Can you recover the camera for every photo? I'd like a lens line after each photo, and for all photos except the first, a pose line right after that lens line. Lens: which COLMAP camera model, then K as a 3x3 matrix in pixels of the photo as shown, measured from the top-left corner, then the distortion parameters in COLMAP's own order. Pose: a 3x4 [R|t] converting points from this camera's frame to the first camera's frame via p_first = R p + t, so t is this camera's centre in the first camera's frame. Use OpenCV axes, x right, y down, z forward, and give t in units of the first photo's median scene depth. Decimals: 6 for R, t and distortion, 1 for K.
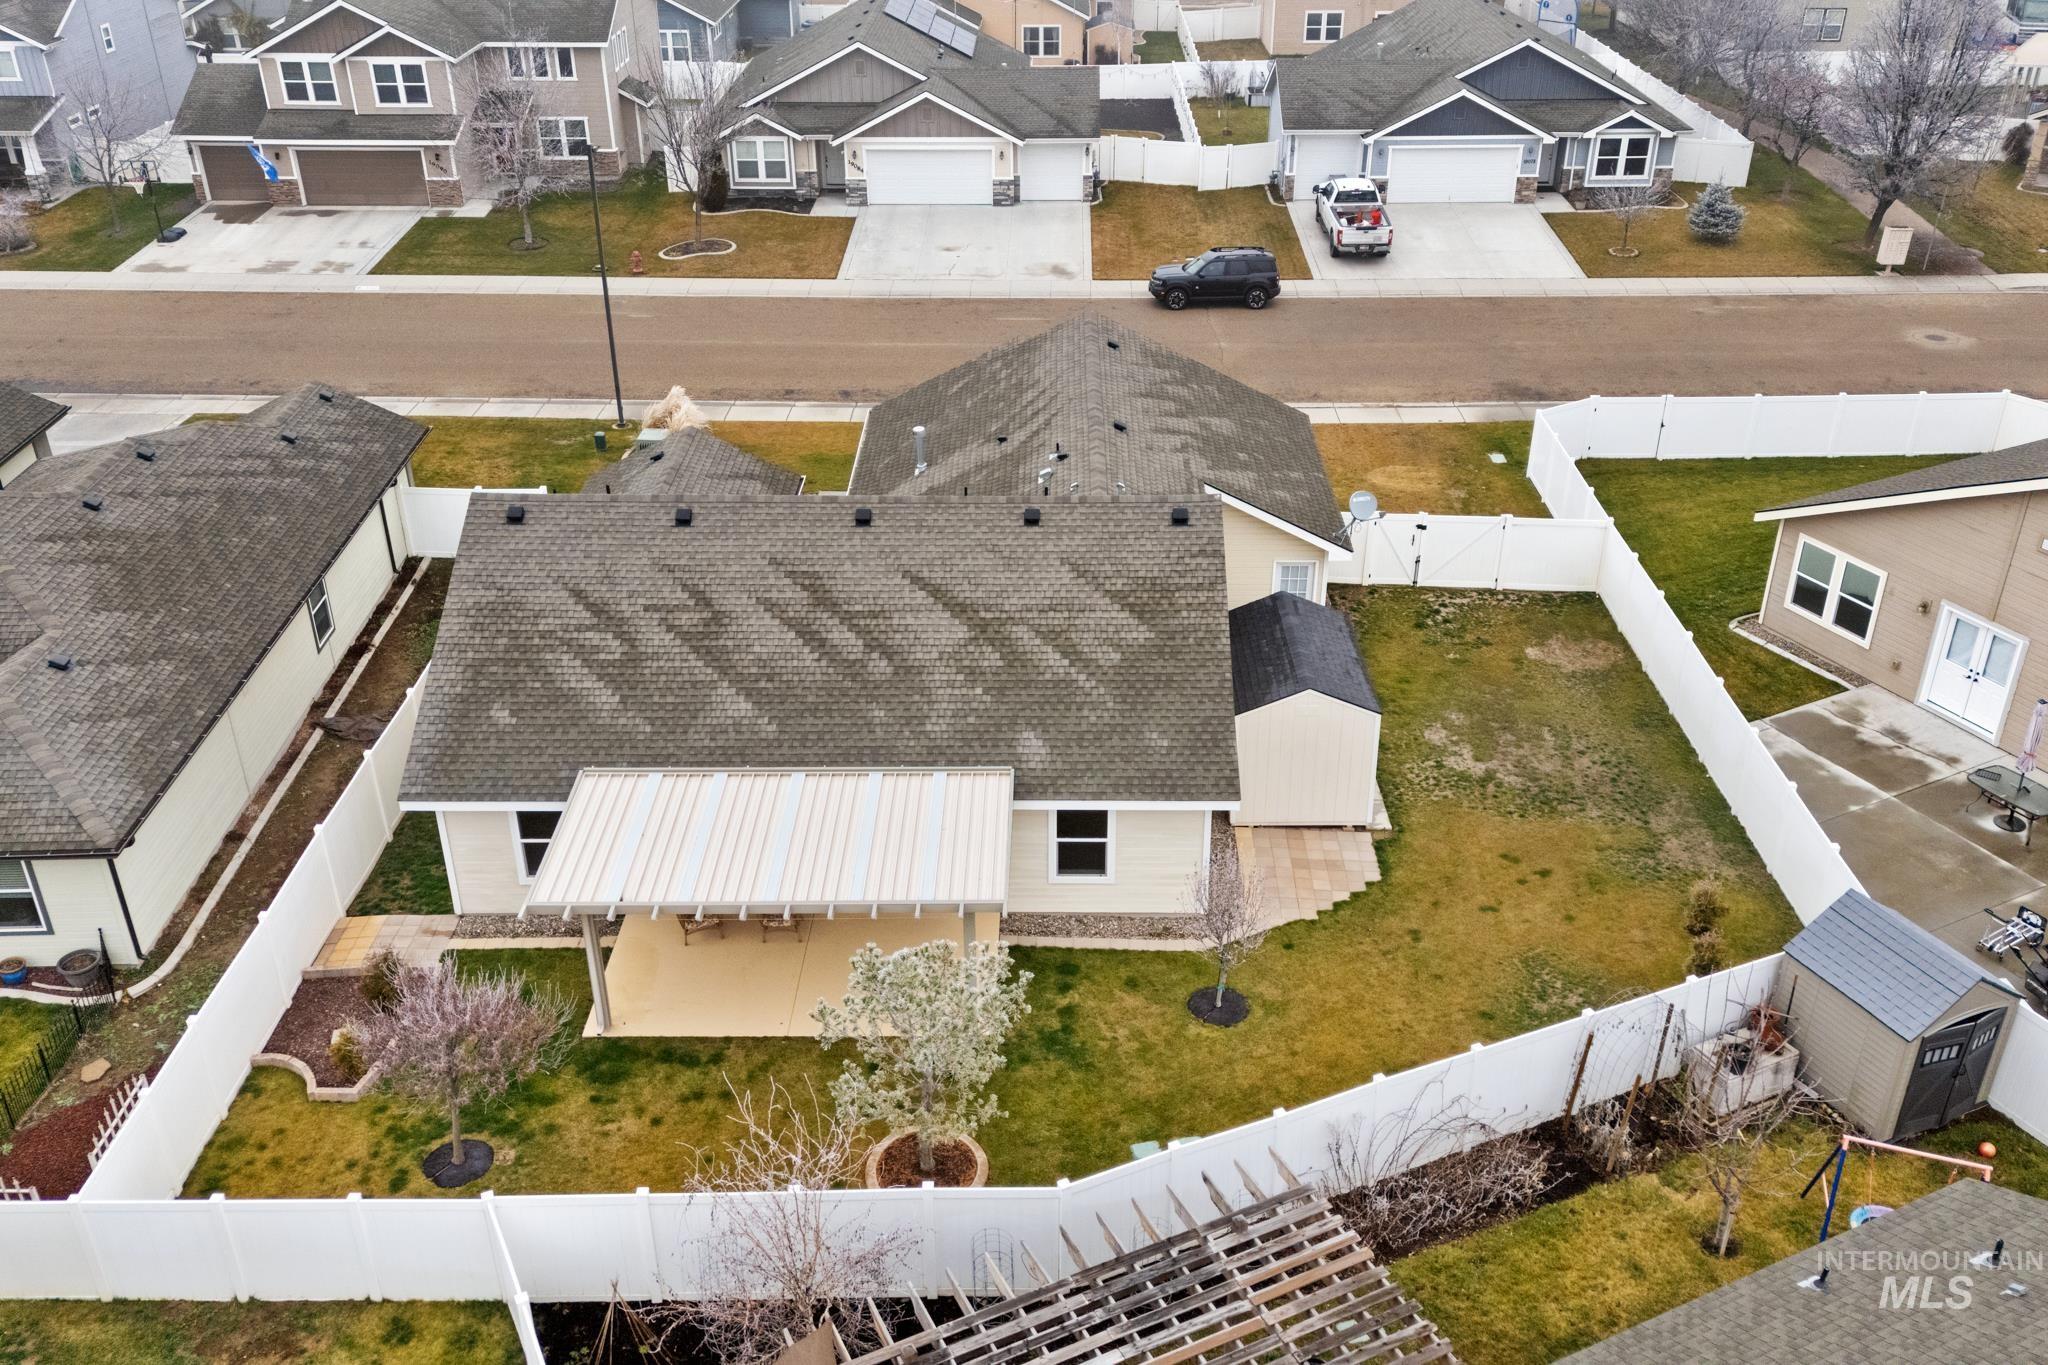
lens RADIAL K [[1661.1, 0, 1048.9], [0, 1661.1, 687.1], [0, 0, 1]] dist [0.086272, -0.094226]
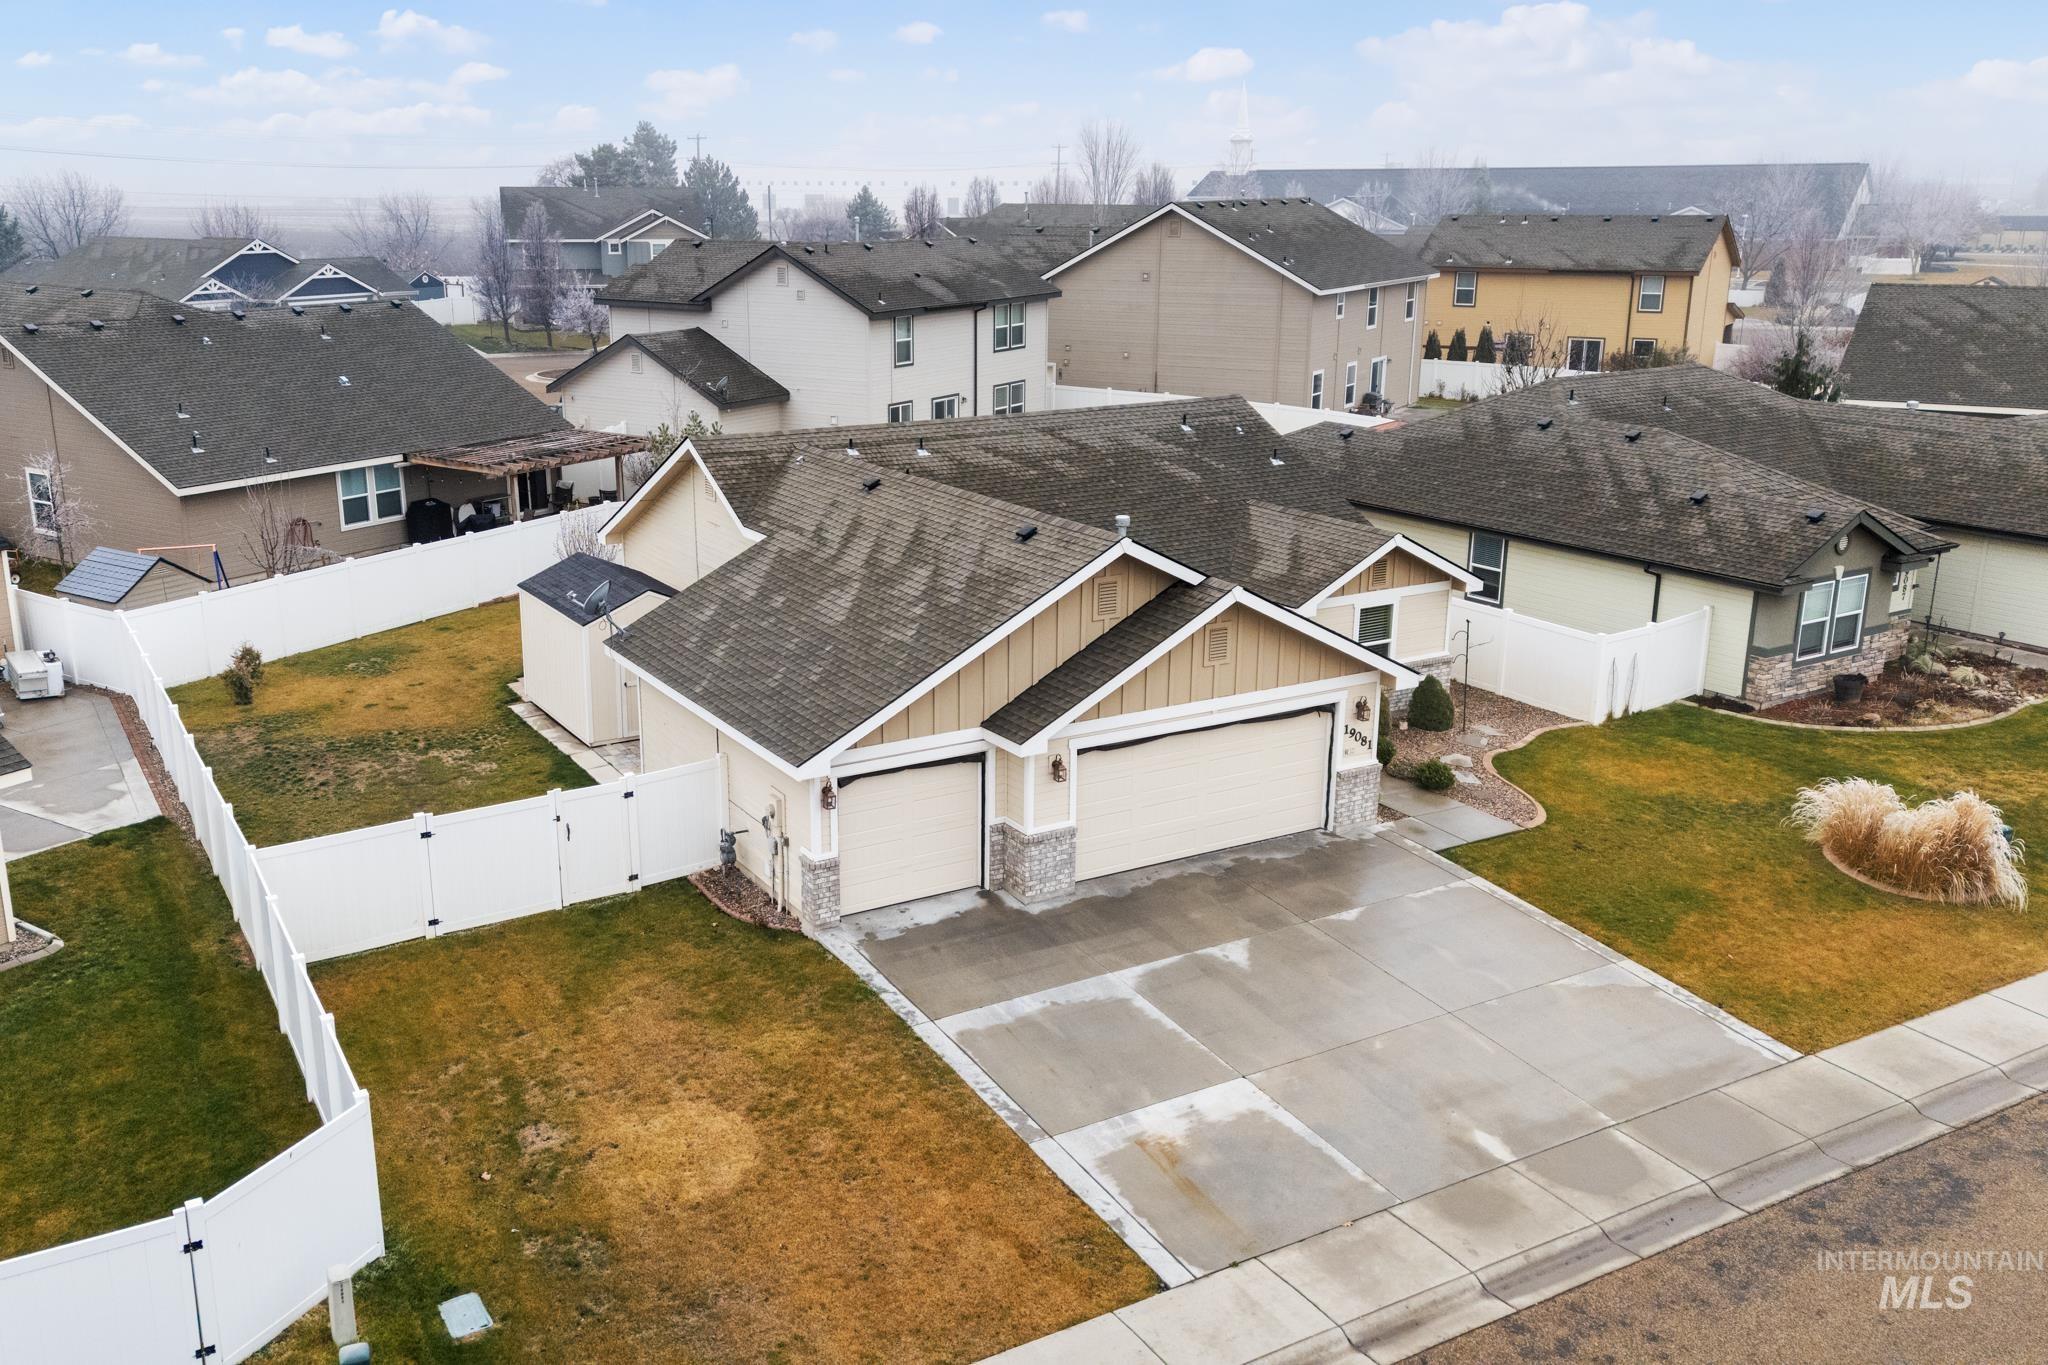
lens RADIAL K [[1845.7, 0, 966.9], [0, 1845.7, 670.1], [0, 0, 1]] dist [0.112283, -0.148962]
pose [[-0.859090, 0.138189, -0.492816, 0.239887], [-0.252253, 0.723483, 0.642604, -0.352516], [0.445345, 0.676370, -0.586678, 0.806026]]
